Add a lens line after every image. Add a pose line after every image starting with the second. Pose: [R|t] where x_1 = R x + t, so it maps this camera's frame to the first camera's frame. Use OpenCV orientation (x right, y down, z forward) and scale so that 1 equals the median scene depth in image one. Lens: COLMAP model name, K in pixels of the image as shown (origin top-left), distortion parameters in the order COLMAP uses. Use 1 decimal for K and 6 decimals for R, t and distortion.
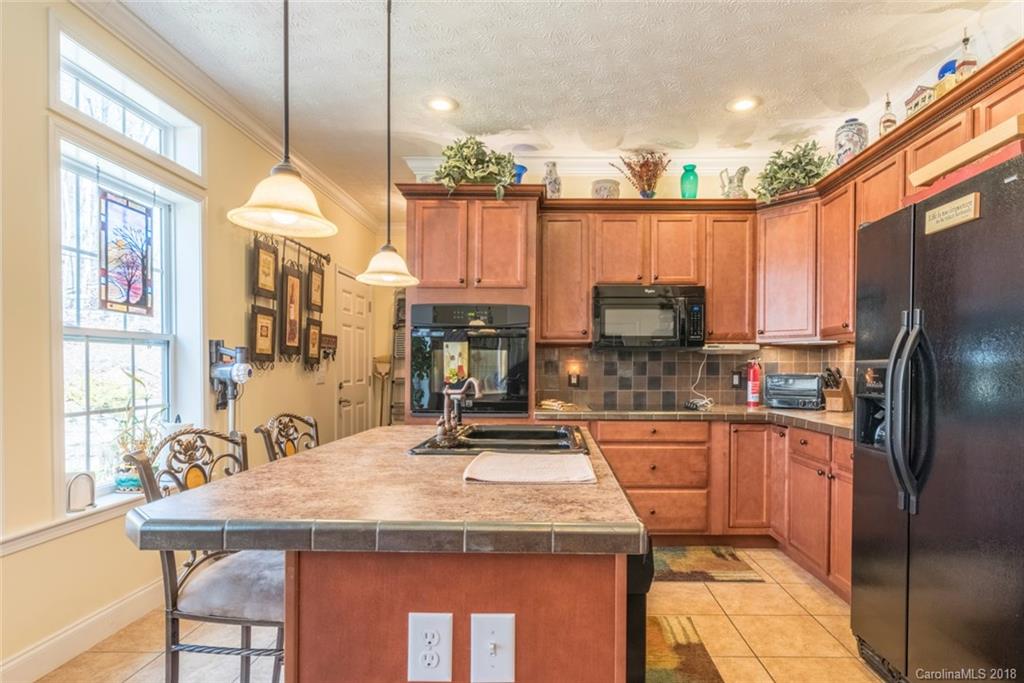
lens RADIAL K [[572.8, 0, 549.3], [0, 572.8, 372.9], [0, 0, 1]] dist [0.000741, -0.000247]
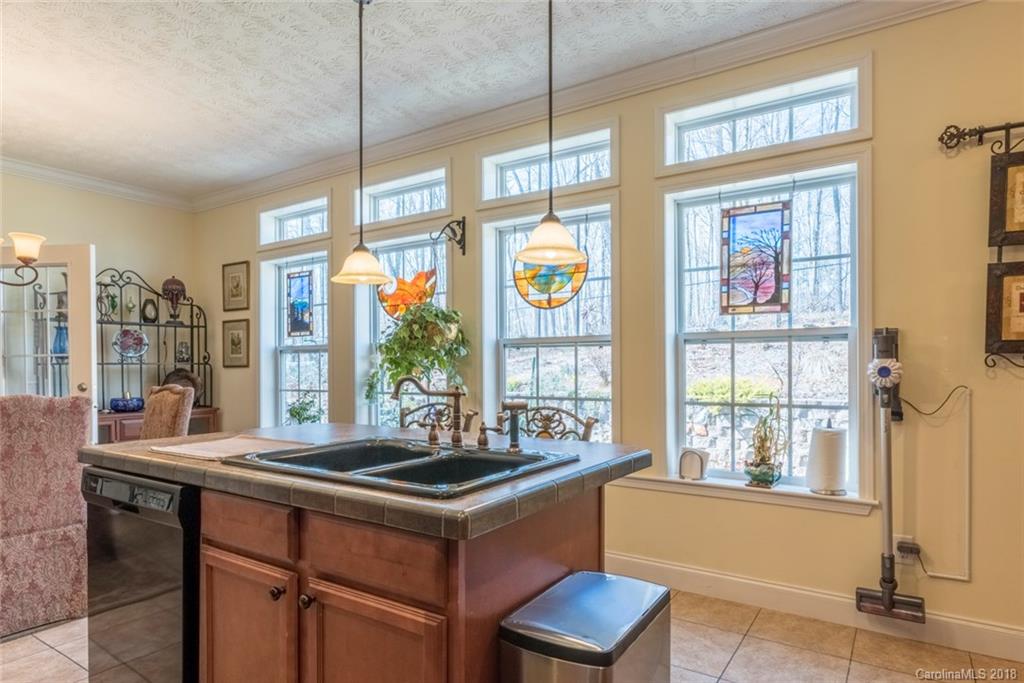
lens RADIAL K [[580.7, 0, 535.3], [0, 580.7, 368.3], [0, 0, 1]] dist [0.001513, 0.000310]
pose [[-0.532586, 0.003147, -0.846370, 0.295555], [-0.005738, 0.999957, 0.007329, -0.006884], [0.846356, 0.008759, -0.532545, 0.947664]]
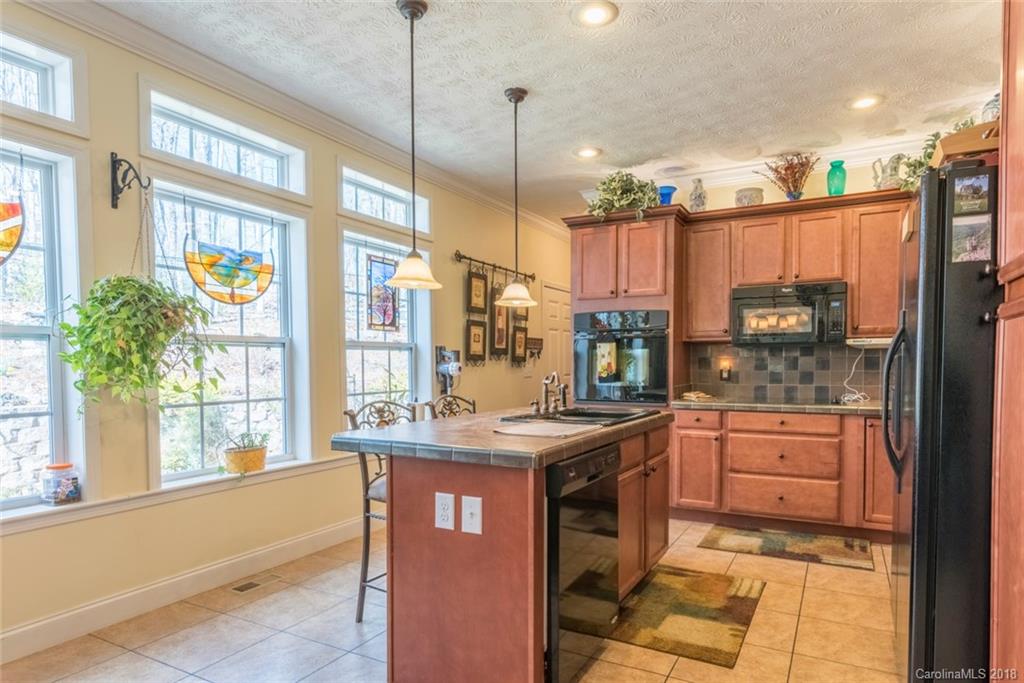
lens RADIAL K [[581.5, 0, 544.7], [0, 581.5, 378.6], [0, 0, 1]] dist [0.000530, 0.000441]
pose [[0.893658, 0.004850, -0.448722, 0.286013], [0.003007, 0.999854, 0.016796, 0.000793], [0.448739, -0.016359, 0.893513, -0.173707]]
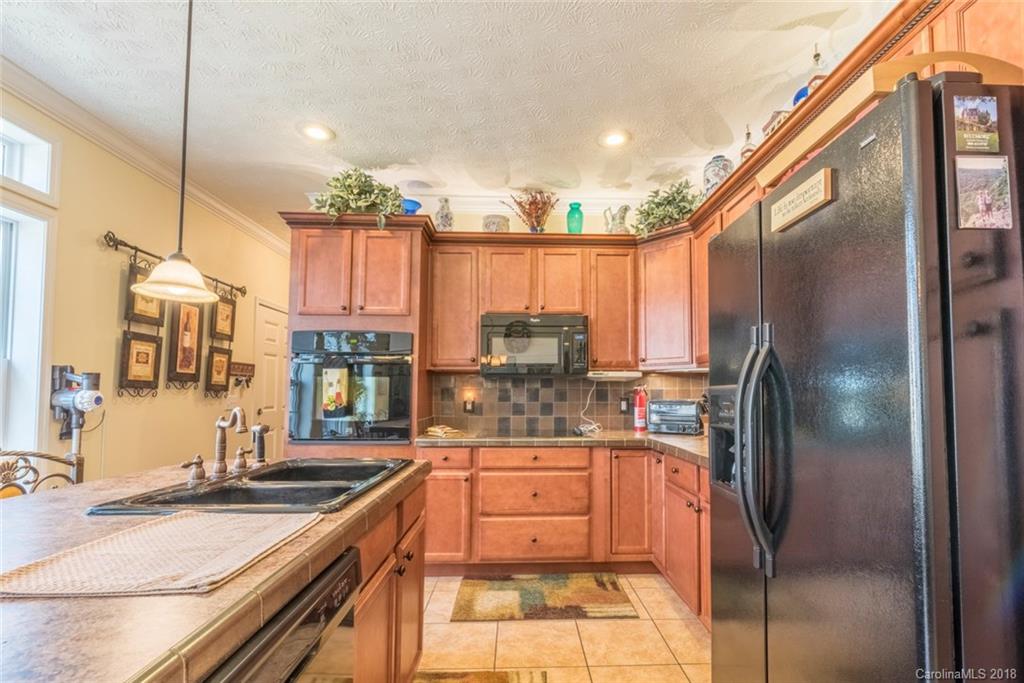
lens RADIAL K [[464.1, 0, 532.0], [0, 464.1, 370.2], [0, 0, 1]] dist [0.000545, -0.000282]
pose [[0.999089, 0.000990, 0.042668, 0.148969], [0.001610, 0.998145, -0.060858, -0.001683], [-0.042649, 0.060871, 0.997234, 0.189101]]
